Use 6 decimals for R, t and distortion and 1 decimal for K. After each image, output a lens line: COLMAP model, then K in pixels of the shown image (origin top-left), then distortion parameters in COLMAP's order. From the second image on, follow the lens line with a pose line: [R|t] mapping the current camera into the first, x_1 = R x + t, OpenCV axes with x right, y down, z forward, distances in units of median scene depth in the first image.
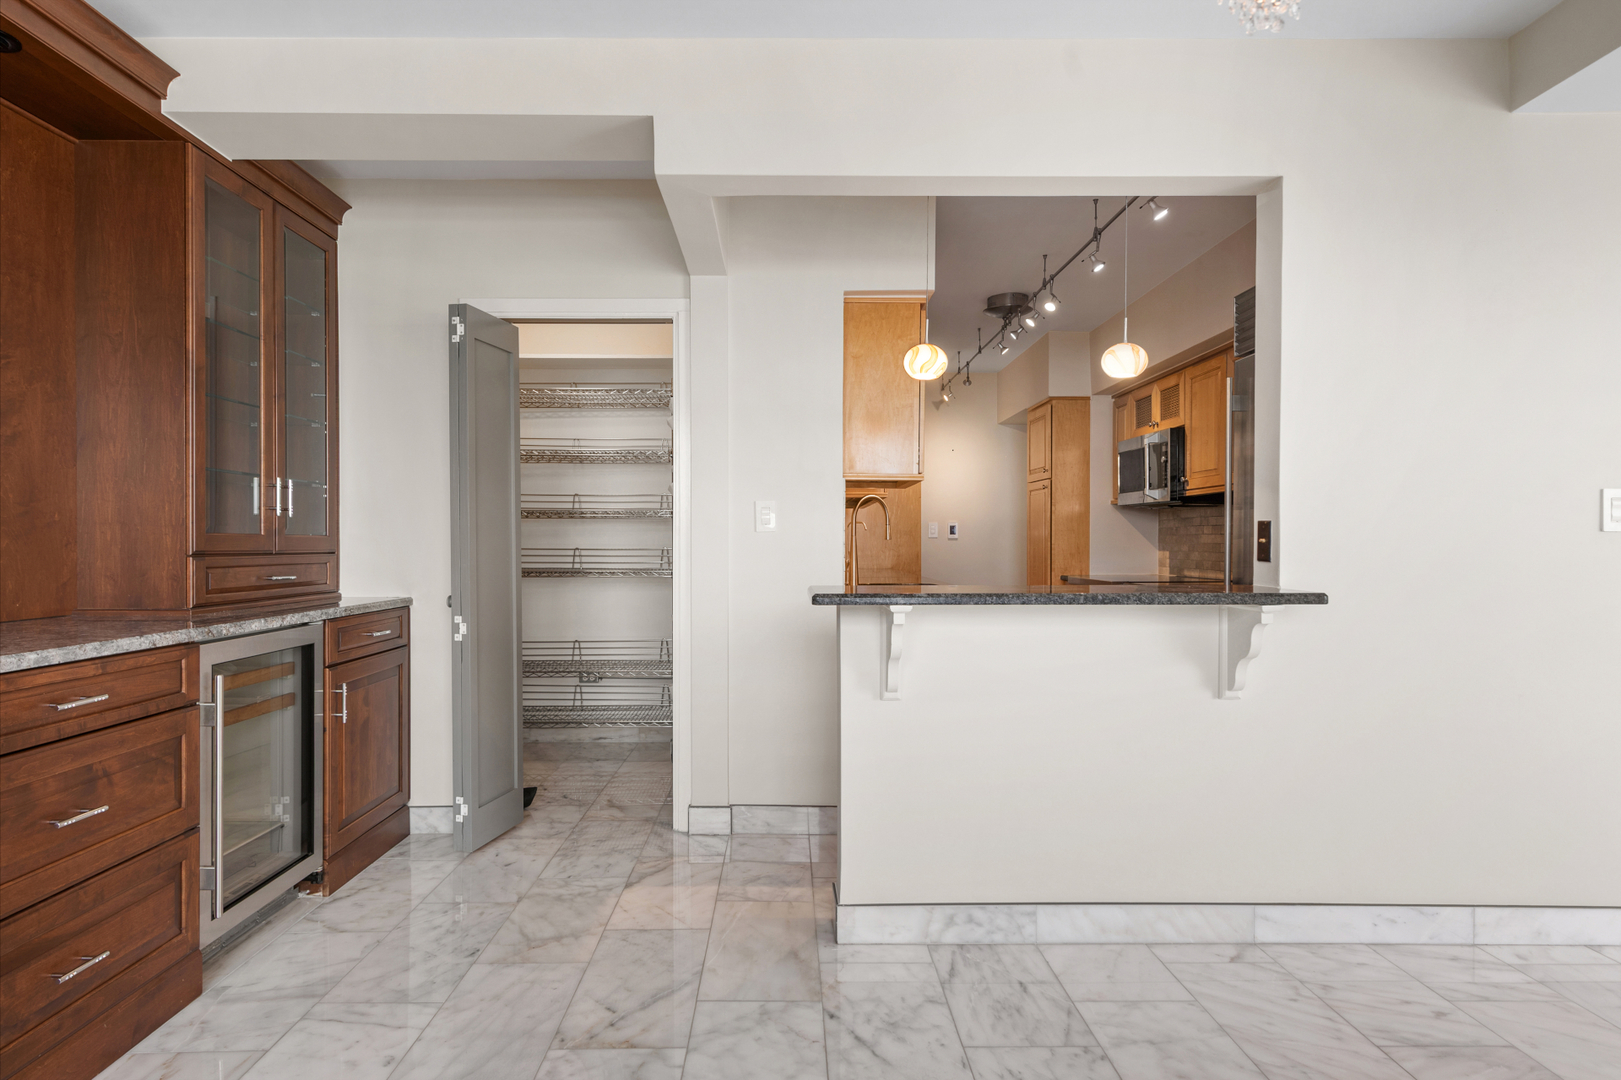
lens RADIAL K [[903.4, 0, 792.3], [0, 903.4, 548.0], [0, 0, 1]] dist [0.021951, -0.011685]
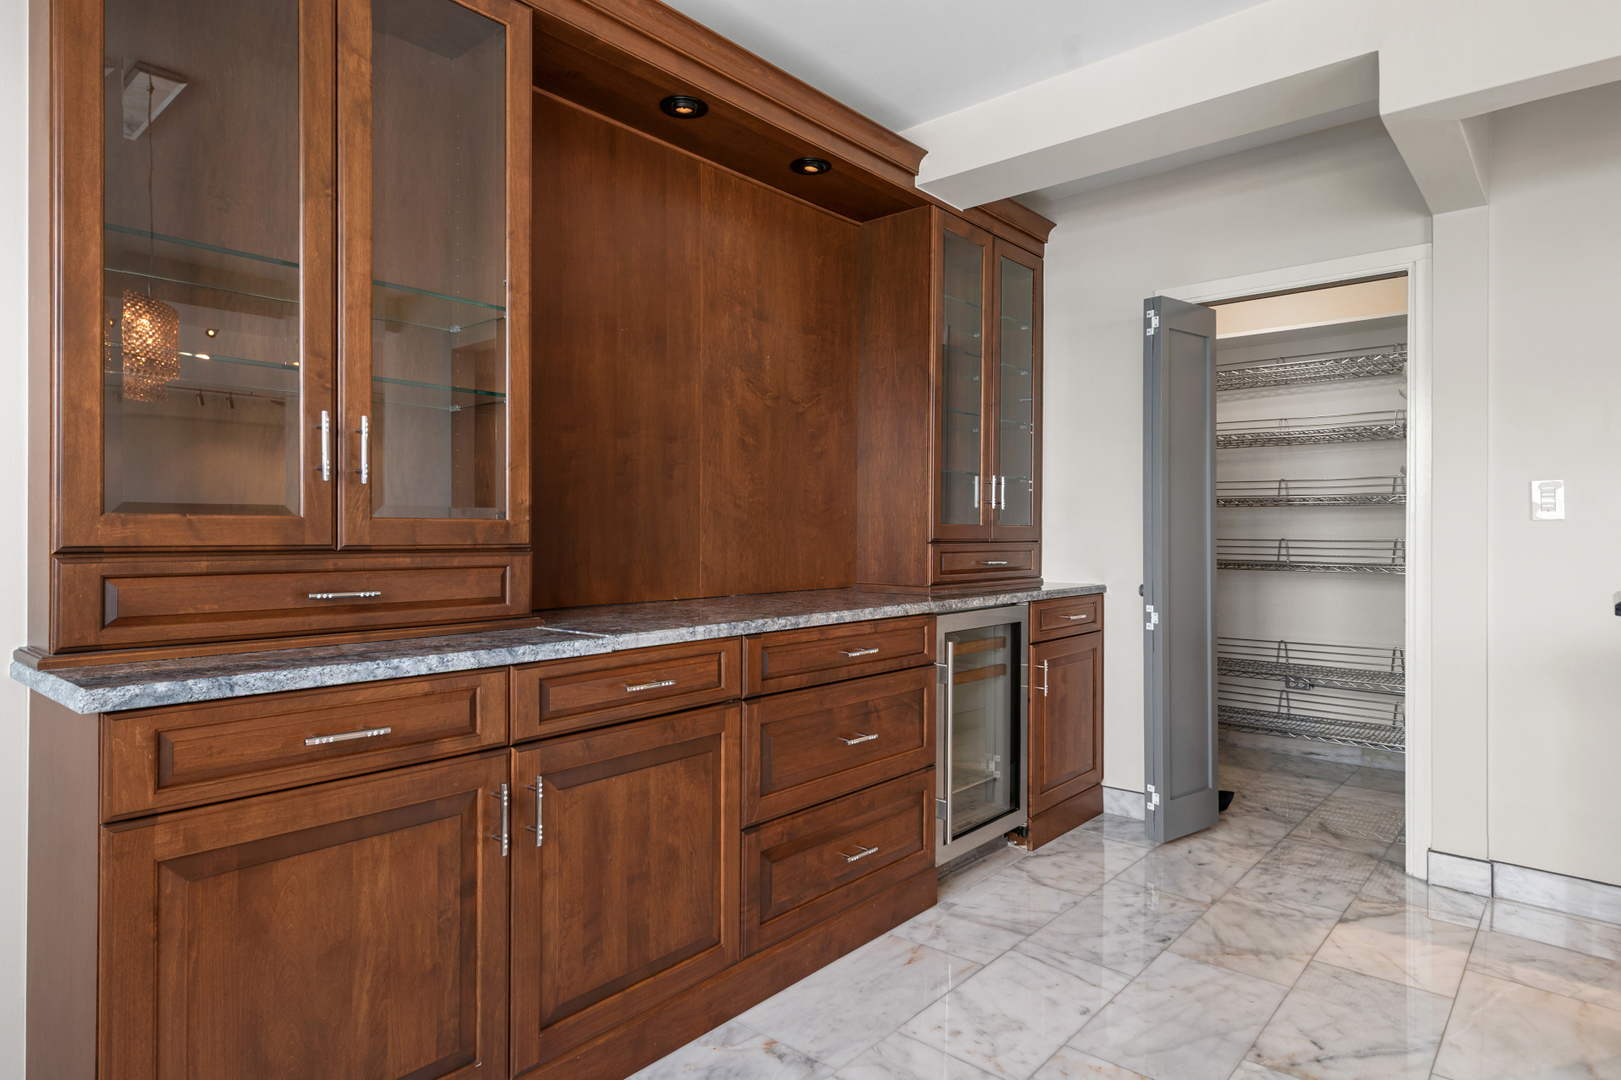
lens RADIAL K [[903.4, 0, 797.8], [0, 903.4, 535.1], [0, 0, 1]] dist [0.021951, -0.011685]
pose [[0.748205, 0.005594, -0.663444, 0.011745], [-0.007579, 0.999971, -0.000115, 0.000001], [0.663424, 0.005114, 0.748226, -0.027701]]
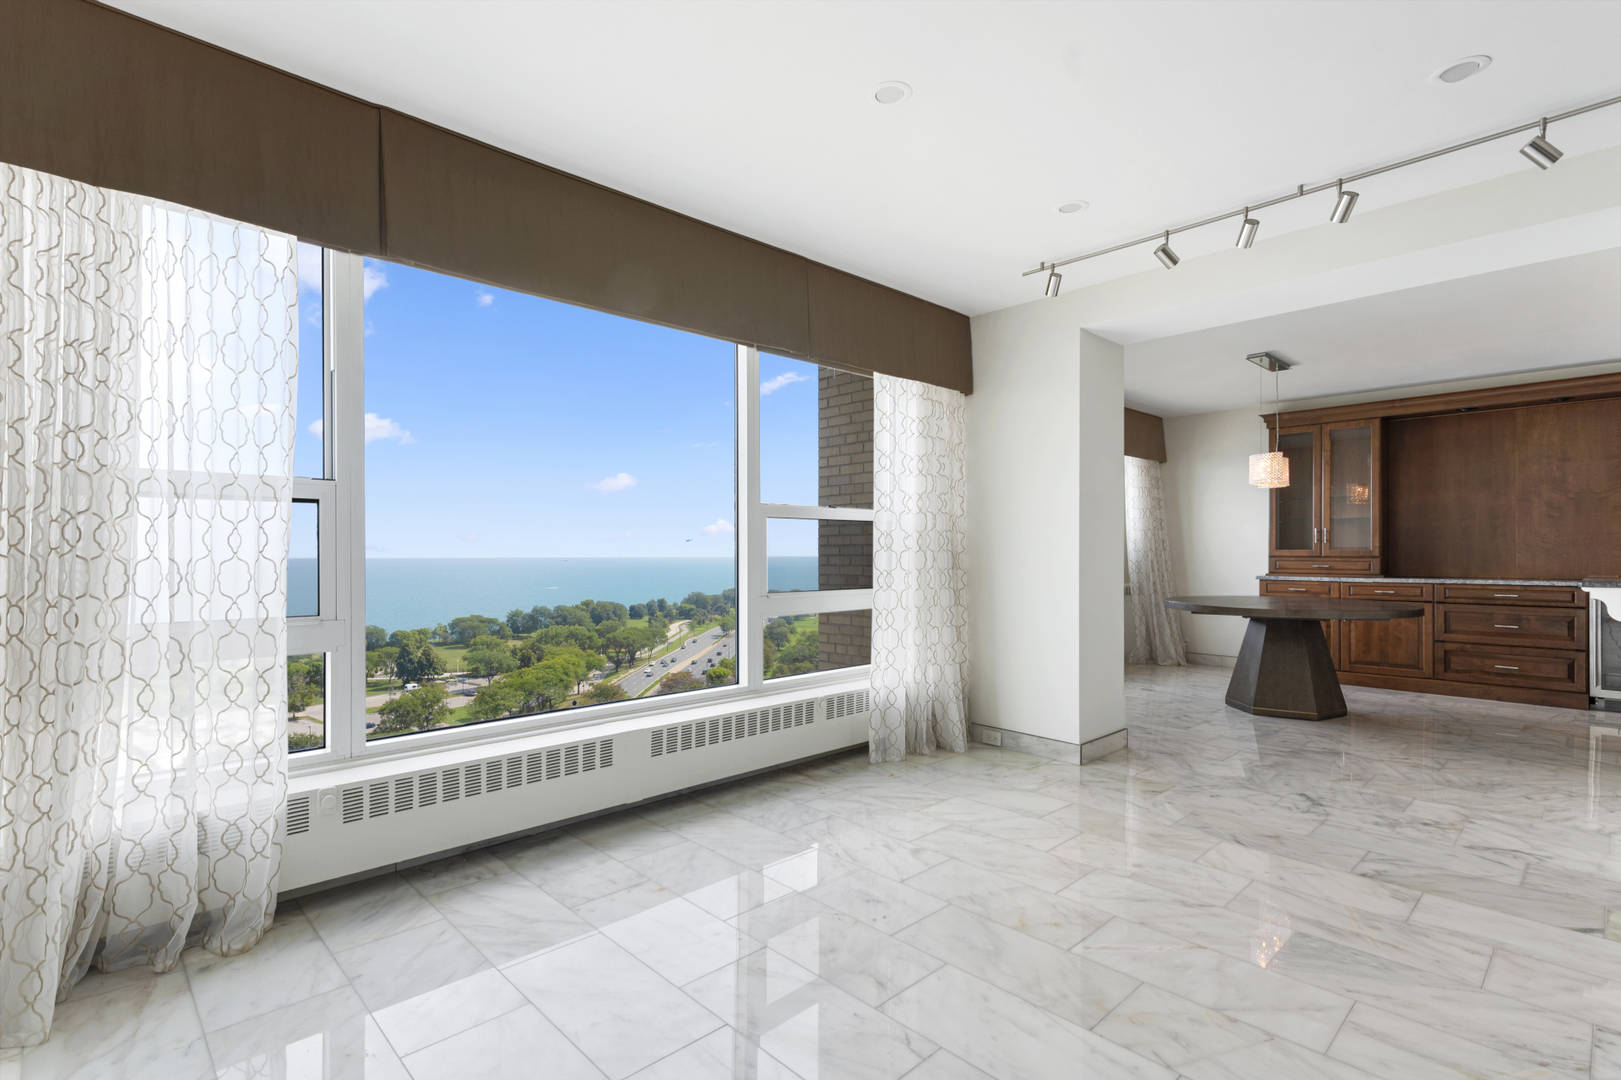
lens RADIAL K [[762.1, 0, 770.1], [0, 762.1, 555.0], [0, 0, 1]] dist [0.002702, 0.000077]
pose [[-0.747982, 0.004359, -0.663705, 2.471674], [-0.002117, 0.999958, 0.008953, -0.012190], [0.663716, 0.008101, -0.747941, 0.937188]]
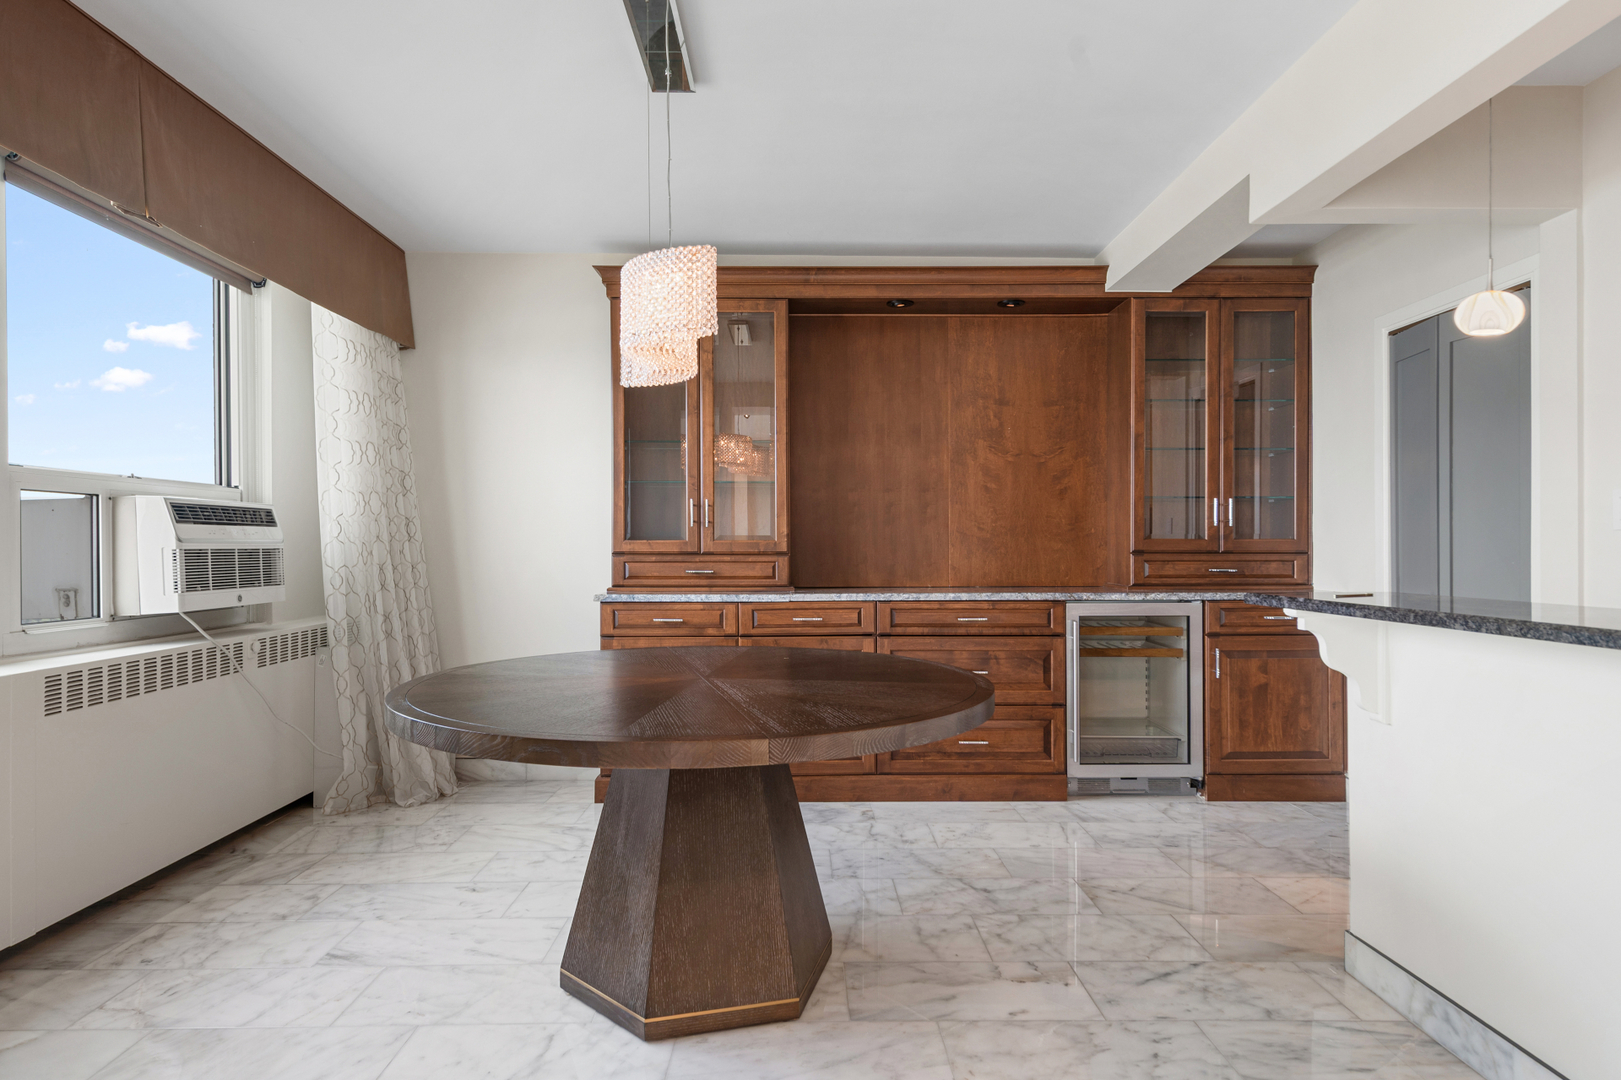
lens RADIAL K [[903.4, 0, 809.4], [0, 903.4, 556.9], [0, 0, 1]] dist [0.021951, -0.011685]
pose [[0.011921, 0.012069, -0.999856, 0.946307], [-0.004733, 0.999917, 0.012014, -0.001449], [0.999918, 0.004589, 0.011978, 0.413281]]
